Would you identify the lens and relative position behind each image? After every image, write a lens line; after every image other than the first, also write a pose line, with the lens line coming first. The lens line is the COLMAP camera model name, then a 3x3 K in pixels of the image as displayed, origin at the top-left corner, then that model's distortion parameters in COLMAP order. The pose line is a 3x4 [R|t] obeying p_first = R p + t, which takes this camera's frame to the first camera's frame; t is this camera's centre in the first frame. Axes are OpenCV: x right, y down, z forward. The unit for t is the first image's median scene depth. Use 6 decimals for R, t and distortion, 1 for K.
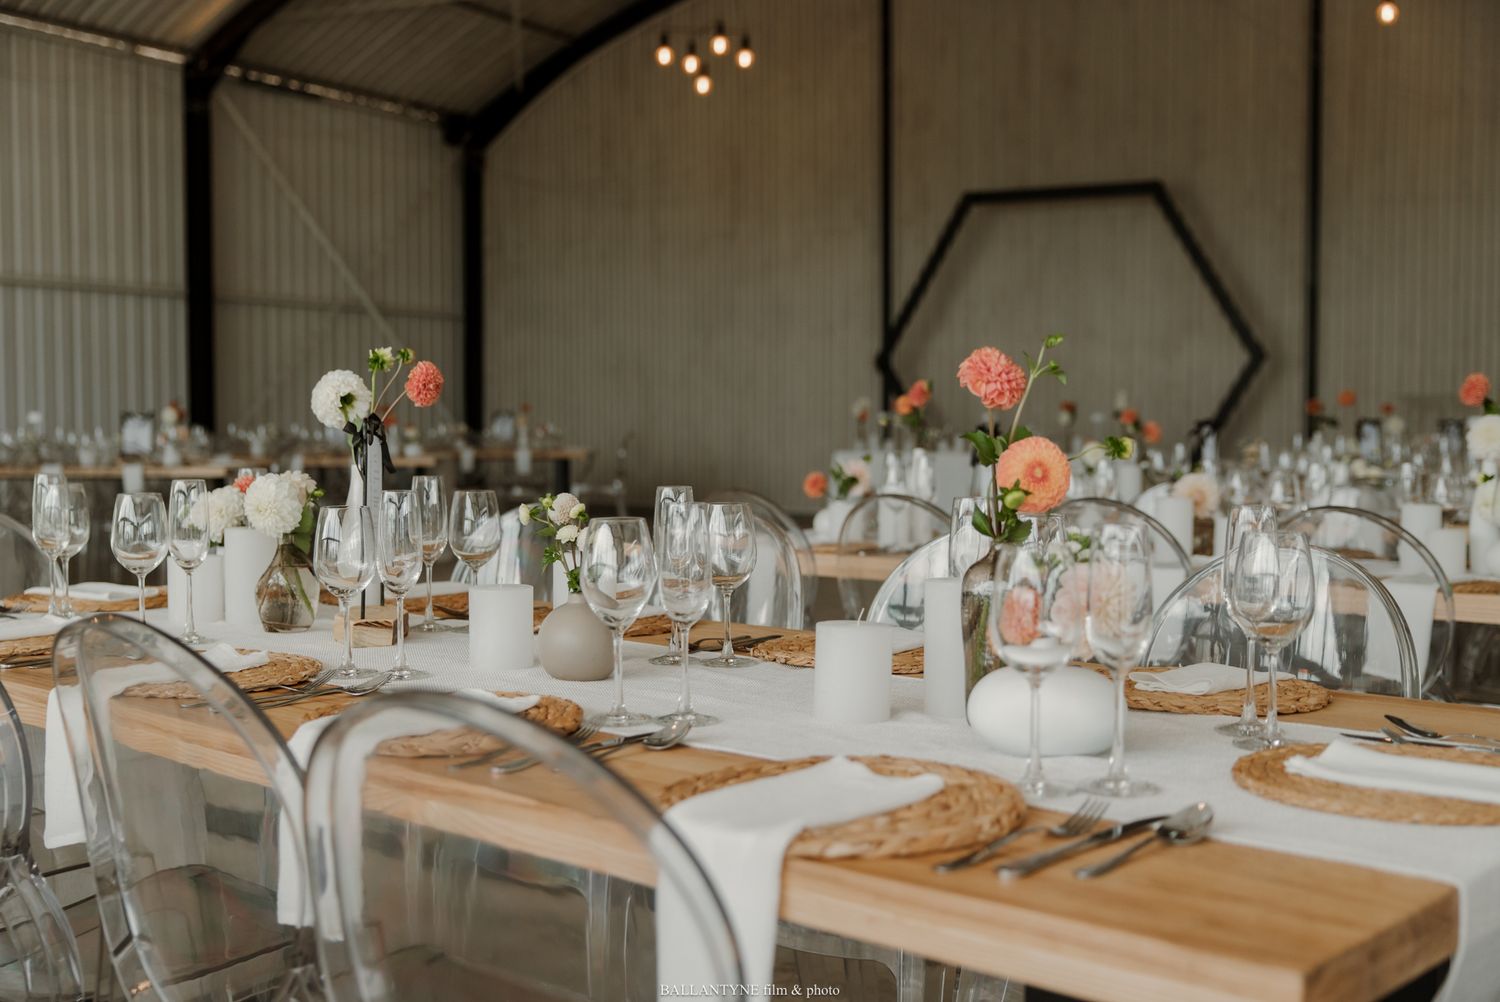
lens RADIAL K [[1625.2, 0, 750.0], [0, 1625.2, 501.0], [0, 0, 1]] dist [-0.002140, -0.000801]
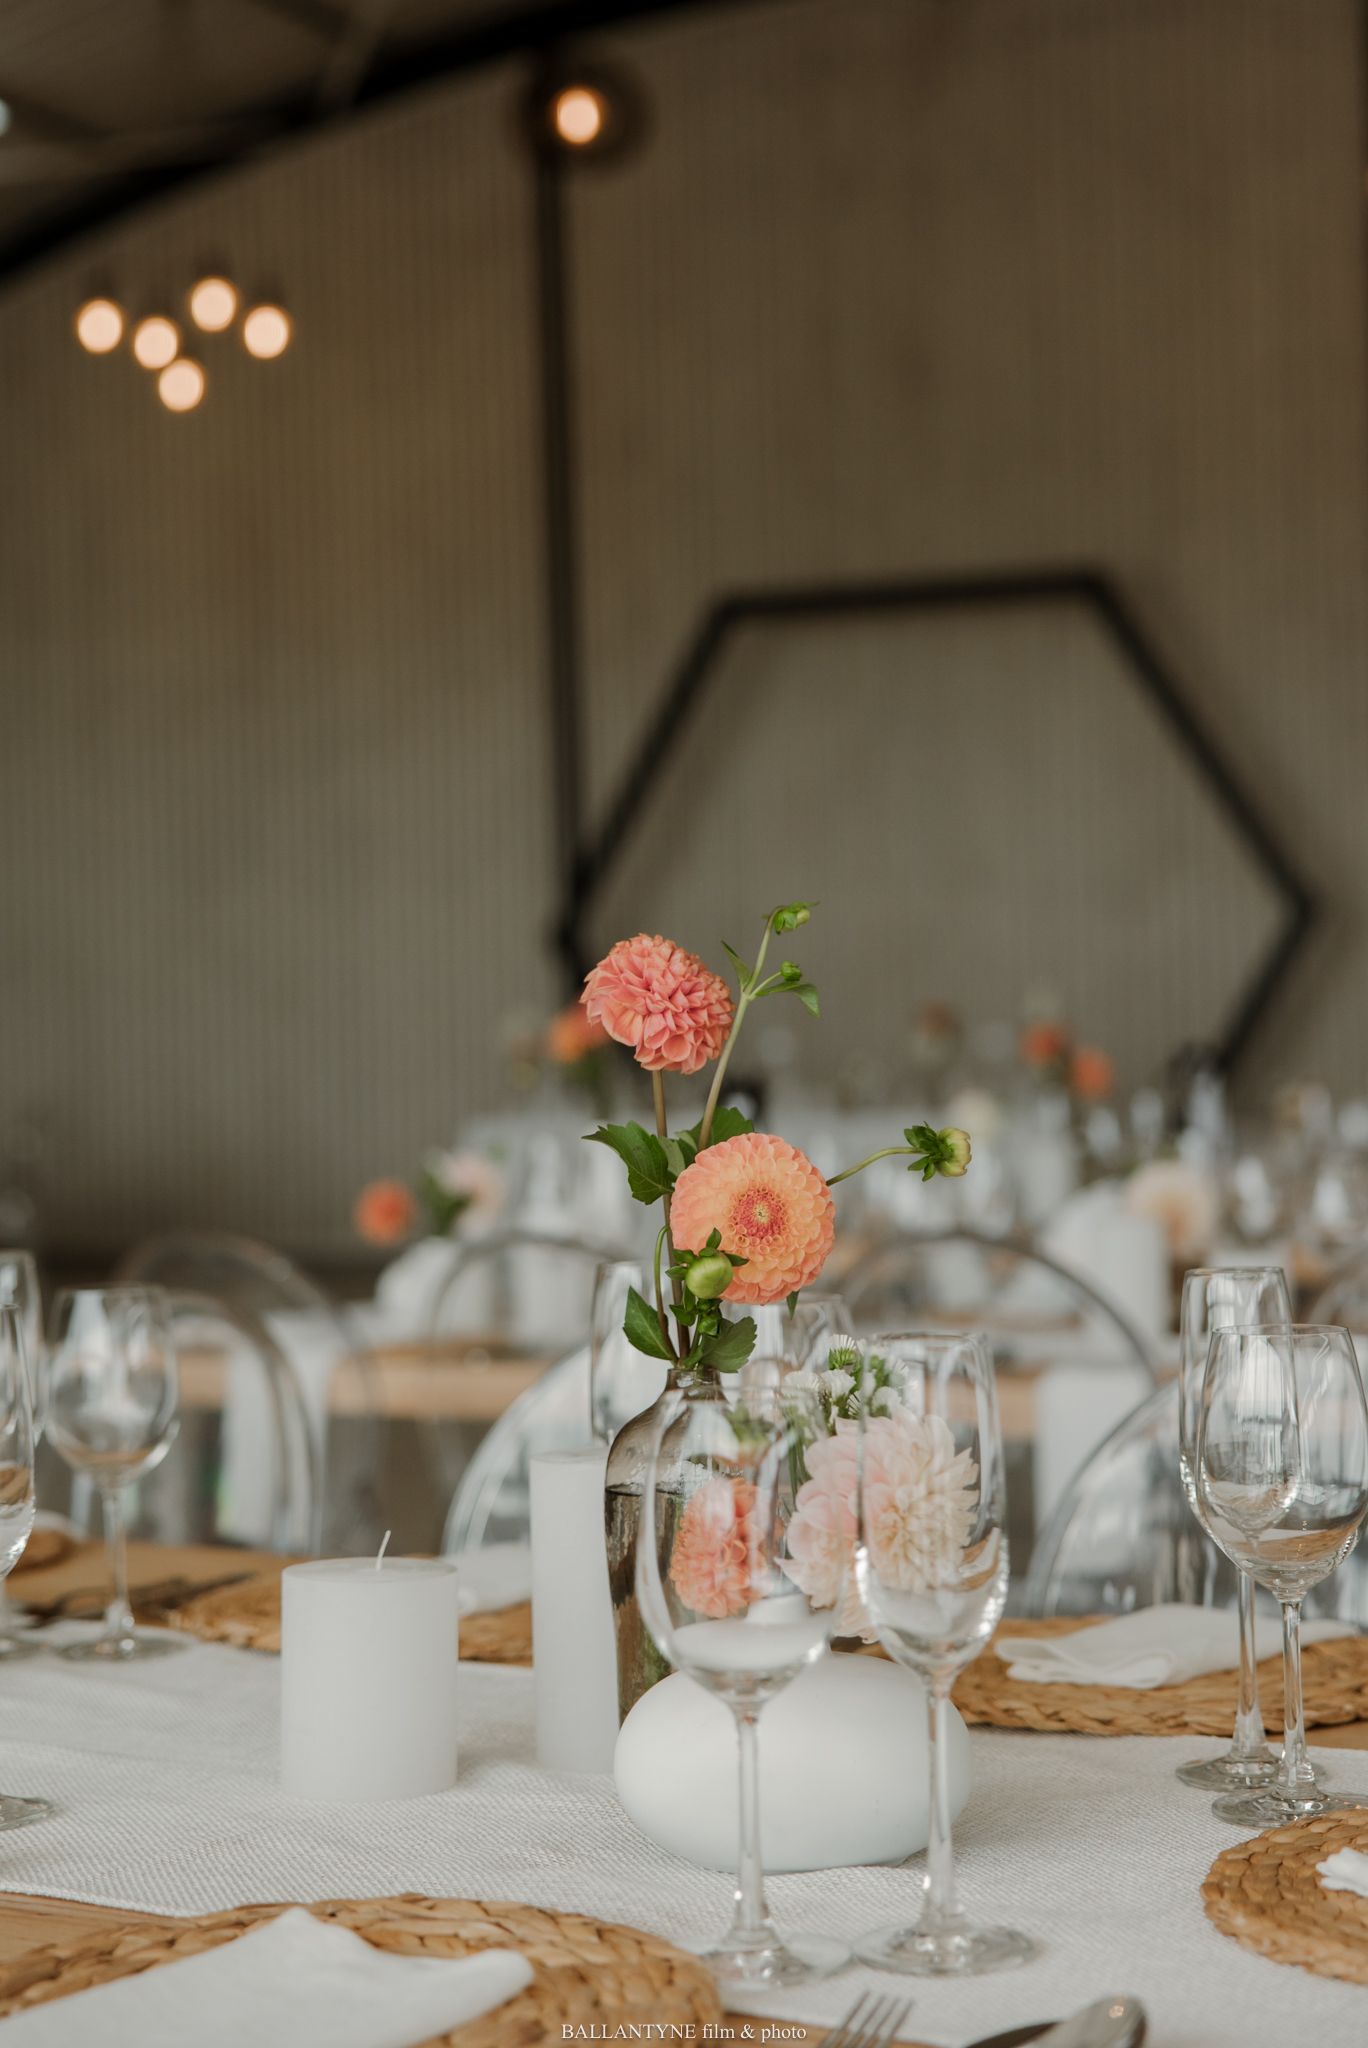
lens RADIAL K [[3280.0, 0, 684.0], [0, 3280.0, 1024.0], [0, 0, 1]] dist [0.073881, -0.159503]
pose [[0.993454, -0.026989, 0.111001, 0.056316], [0.033510, 0.997794, -0.057306, -0.018082], [-0.109210, 0.060651, 0.992167, 0.102056]]
